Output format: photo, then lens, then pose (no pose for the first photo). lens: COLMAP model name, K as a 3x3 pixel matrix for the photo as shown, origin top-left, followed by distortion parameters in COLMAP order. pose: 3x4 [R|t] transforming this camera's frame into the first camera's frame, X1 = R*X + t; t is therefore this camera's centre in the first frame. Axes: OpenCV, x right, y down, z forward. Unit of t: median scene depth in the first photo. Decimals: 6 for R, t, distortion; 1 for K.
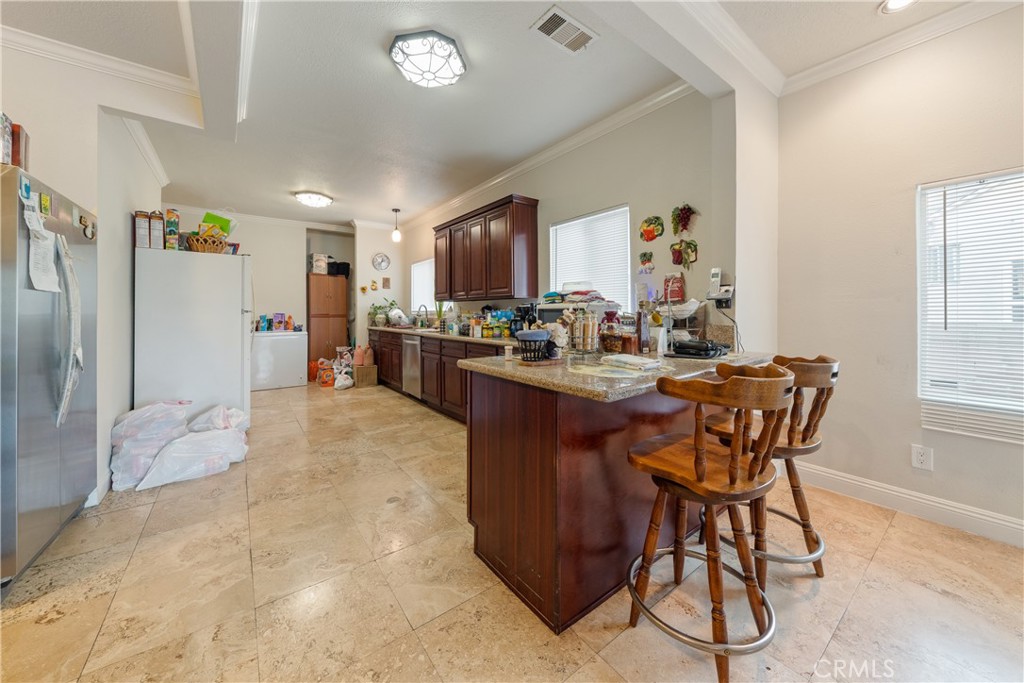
lens RADIAL K [[360.9, 0, 503.3], [0, 360.9, 309.8], [0, 0, 1]] dist [-0.000894, -0.000186]
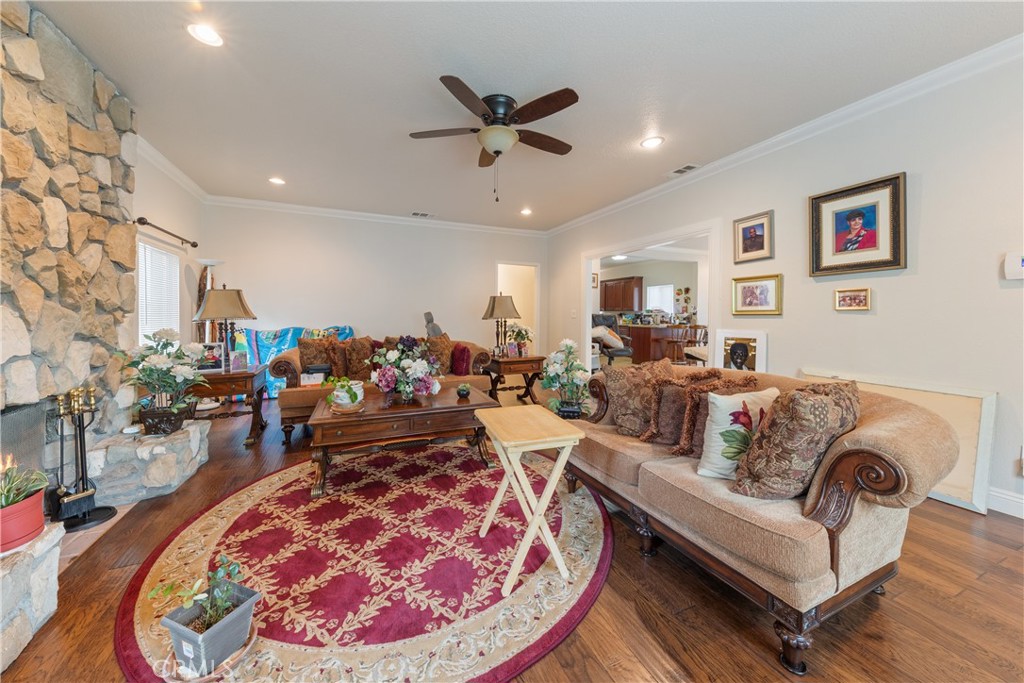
lens RADIAL K [[360.9, 0, 494.0], [0, 360.9, 319.3], [0, 0, 1]] dist [-0.000894, -0.000186]
pose [[0.971125, 0.010885, -0.238322, -0.551529], [-0.007781, 0.999872, 0.013962, 0.004629], [0.238443, -0.011705, 0.971086, -3.137071]]
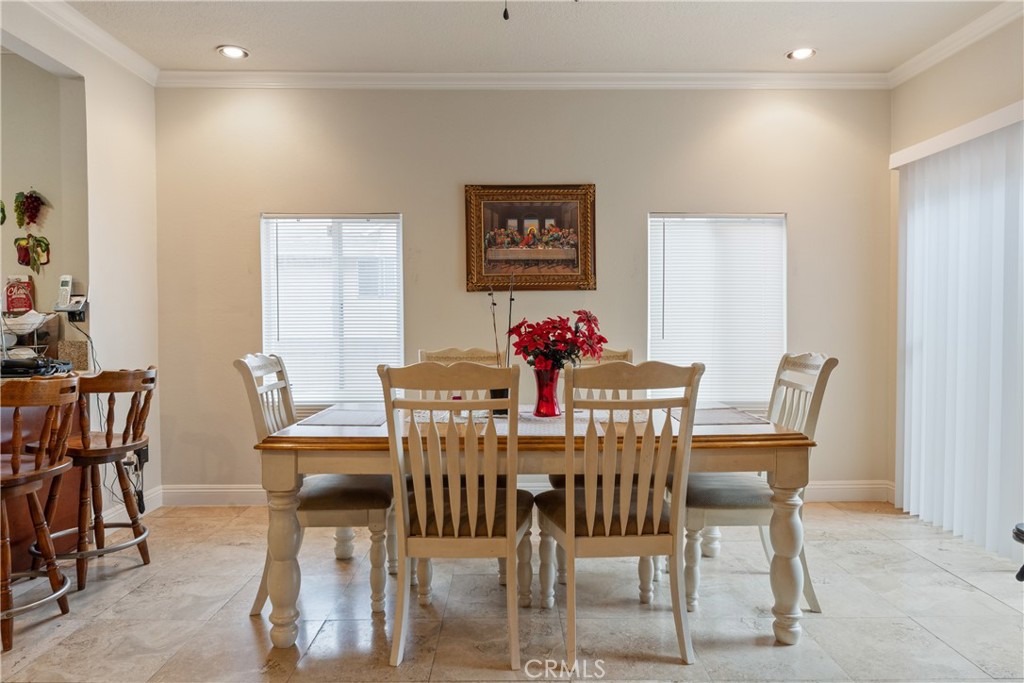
lens RADIAL K [[665.1, 0, 511.5], [0, 665.1, 341.4], [0, 0, 1]] dist [0.003122, -0.001236]
pose [[0.584209, -0.017532, 0.811414, -0.077749], [-0.002650, 0.999720, 0.023509, 0.002850], [-0.811599, -0.015884, 0.583999, -0.729020]]
